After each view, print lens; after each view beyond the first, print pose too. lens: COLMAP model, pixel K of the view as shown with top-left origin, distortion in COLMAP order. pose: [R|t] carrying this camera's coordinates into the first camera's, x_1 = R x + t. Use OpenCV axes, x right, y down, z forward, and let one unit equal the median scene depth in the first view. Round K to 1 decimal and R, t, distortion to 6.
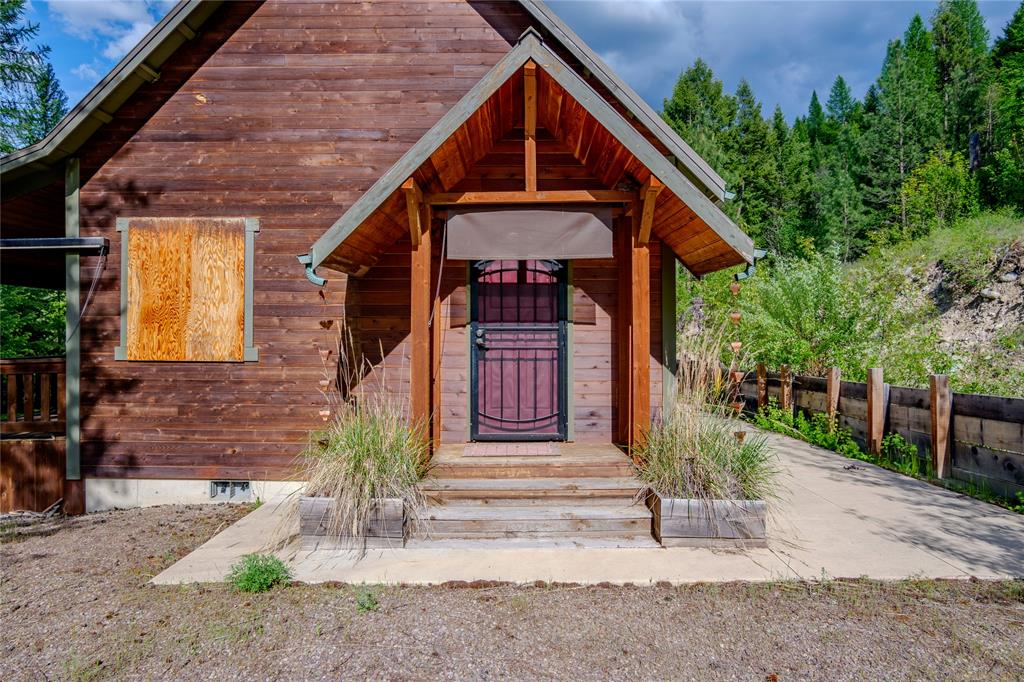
lens RADIAL K [[702.4, 0, 542.3], [0, 702.4, 306.2], [0, 0, 1]] dist [-0.005468, -0.001118]
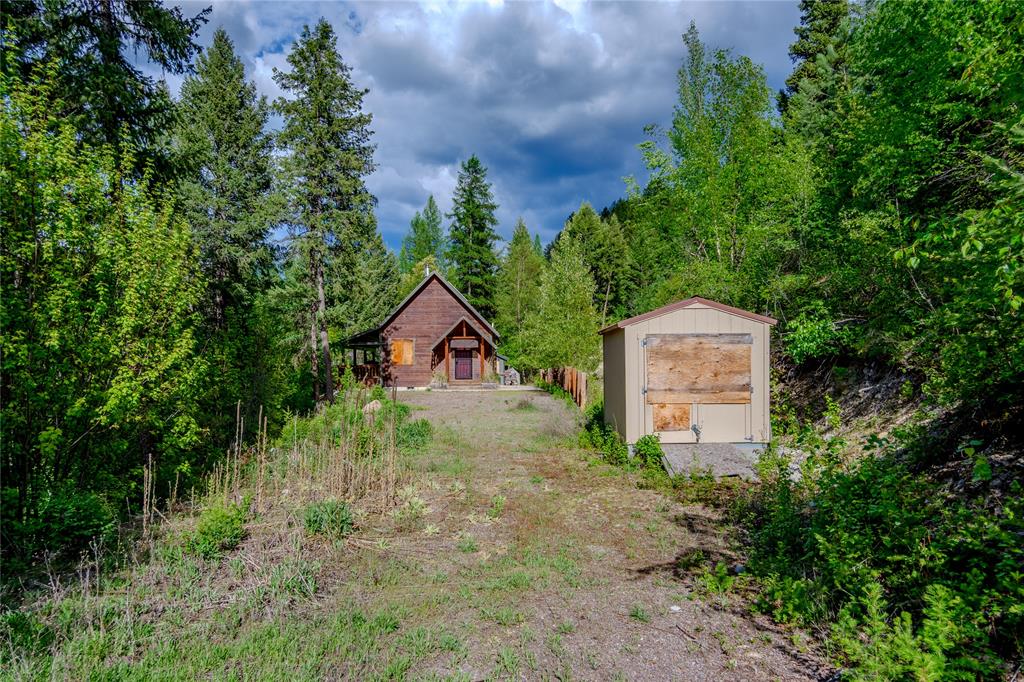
lens RADIAL K [[680.8, 0, 508.1], [0, 680.8, 351.4], [0, 0, 1]] dist [-0.004603, -0.001935]
pose [[0.999999, -0.000802, -0.001228, 0.320968], [0.000830, 0.999733, 0.023095, -0.146587], [0.001209, -0.023096, 0.999733, -4.291428]]
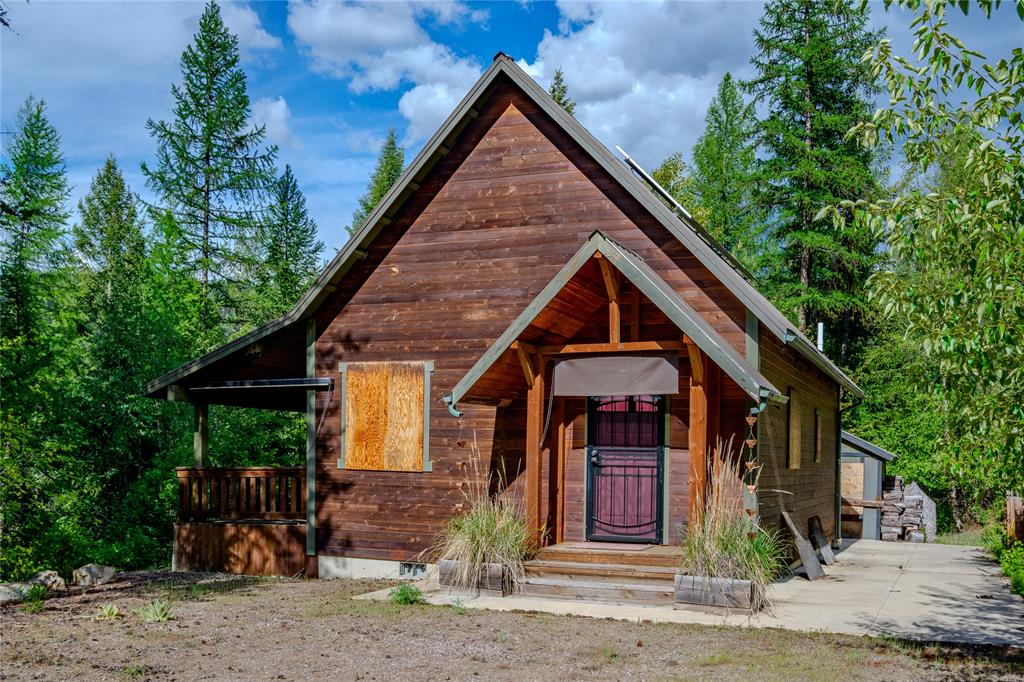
lens RADIAL K [[1036.0, 0, 514.2], [0, 1036.0, 424.7], [0, 0, 1]] dist [-0.000541, 0.006959]
pose [[0.923114, 0.006661, -0.384468, 0.469723], [-0.004190, 0.999965, 0.007263, -0.023205], [0.384502, -0.005093, 0.923110, -0.709106]]
